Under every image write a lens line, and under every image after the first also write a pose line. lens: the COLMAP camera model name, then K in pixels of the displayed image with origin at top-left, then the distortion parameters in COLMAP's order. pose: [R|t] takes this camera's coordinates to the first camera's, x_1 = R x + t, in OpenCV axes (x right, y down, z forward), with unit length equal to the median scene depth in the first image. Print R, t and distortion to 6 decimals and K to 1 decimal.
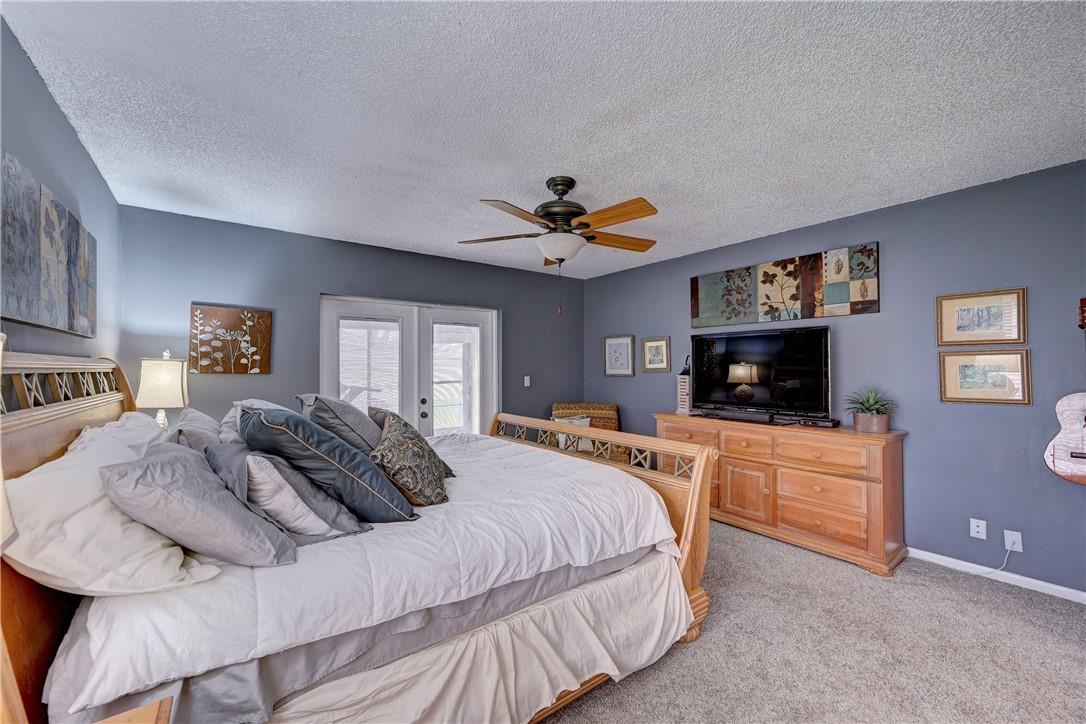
lens RADIAL K [[429.9, 0, 539.7], [0, 429.9, 364.8], [0, 0, 1]] dist [-0.002567, -0.000189]
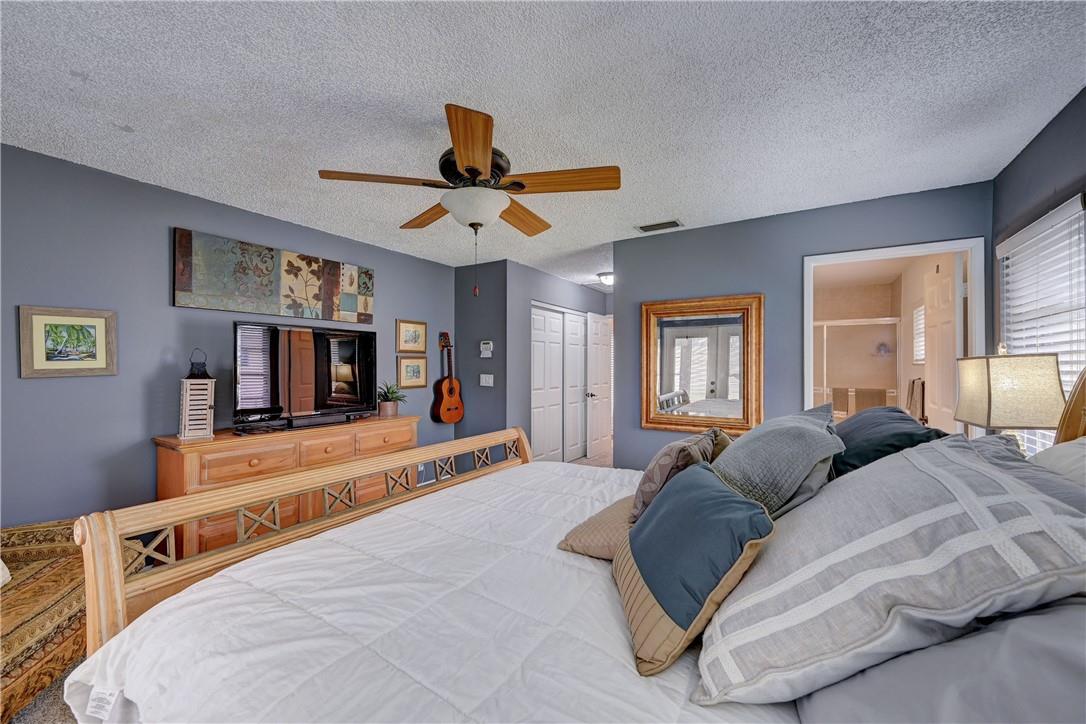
lens RADIAL K [[429.9, 0, 539.7], [0, 429.9, 364.8], [0, 0, 1]] dist [-0.002567, -0.000189]
pose [[-0.361360, 0.014252, 0.932318, -0.526547], [0.008510, 0.999892, -0.011987, 0.017550], [-0.932388, 0.003603, -0.361442, 0.872754]]
